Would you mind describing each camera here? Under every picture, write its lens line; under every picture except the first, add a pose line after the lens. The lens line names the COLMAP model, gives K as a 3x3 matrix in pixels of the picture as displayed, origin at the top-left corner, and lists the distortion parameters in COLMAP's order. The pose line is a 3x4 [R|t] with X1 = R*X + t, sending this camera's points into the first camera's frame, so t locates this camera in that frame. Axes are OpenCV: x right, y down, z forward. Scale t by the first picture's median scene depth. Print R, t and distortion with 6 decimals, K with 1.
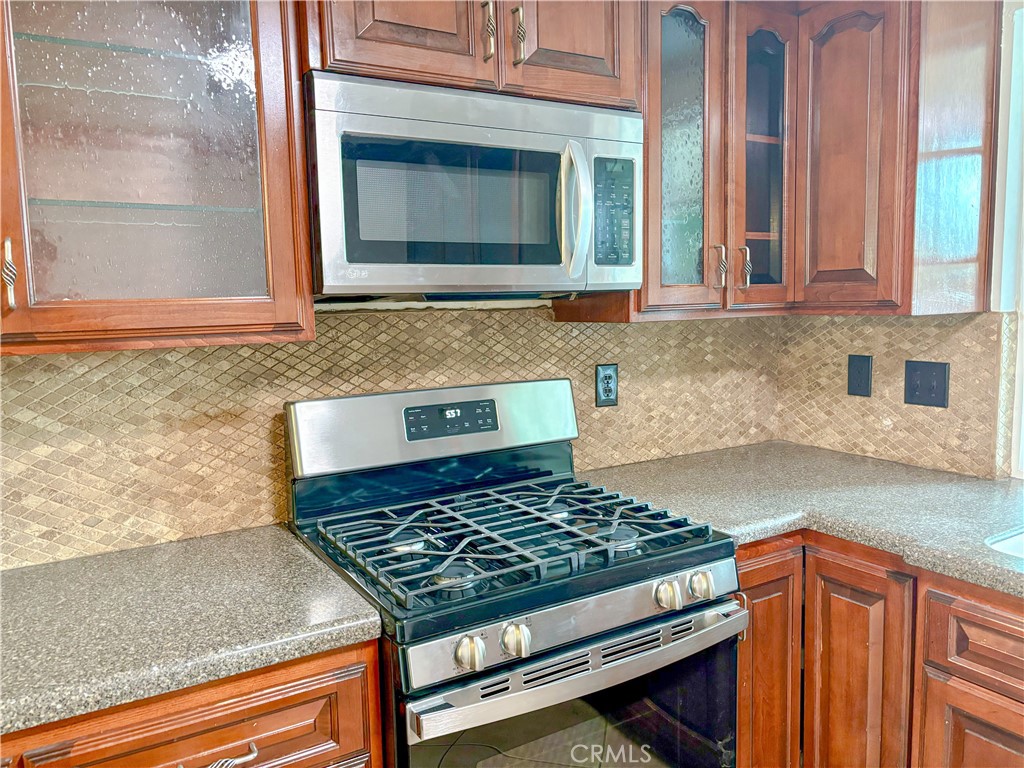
lens RADIAL K [[810.7, 0, 518.1], [0, 810.7, 386.4], [0, 0, 1]] dist [0.043795, -0.041134]
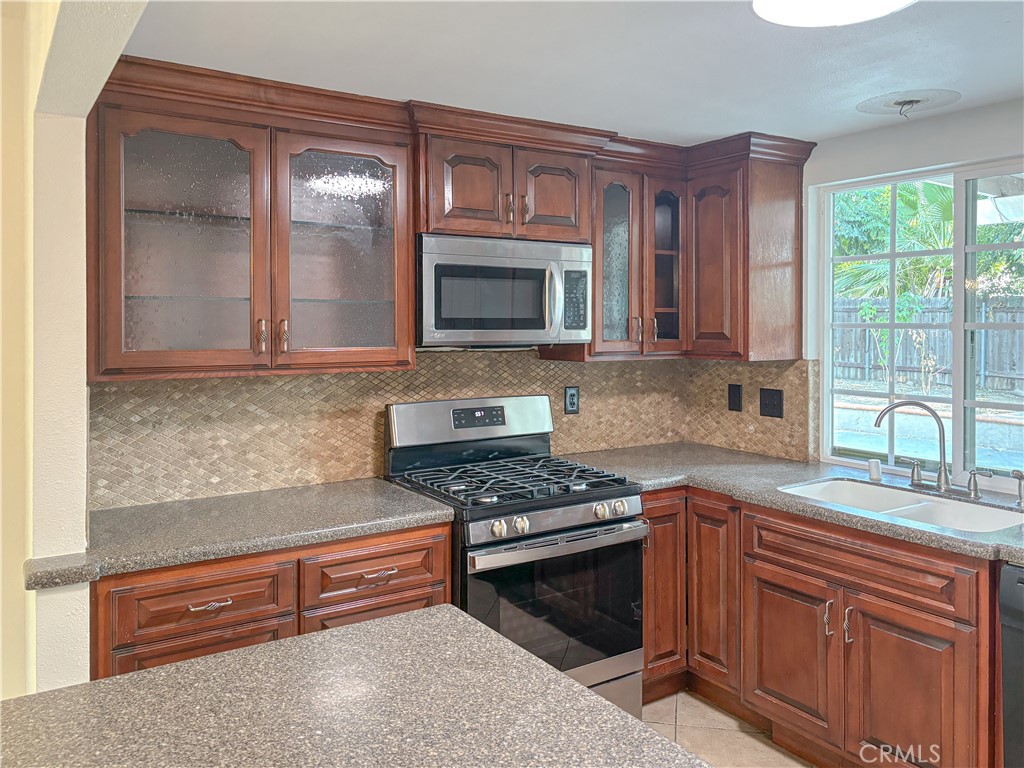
lens RADIAL K [[810.7, 0, 505.8], [0, 810.7, 329.3], [0, 0, 1]] dist [0.043795, -0.041134]
pose [[0.999653, 0.019843, 0.017341, -0.060530], [-0.017945, 0.994470, -0.103476, 0.033479], [-0.019298, 0.103129, 0.994481, -0.716521]]
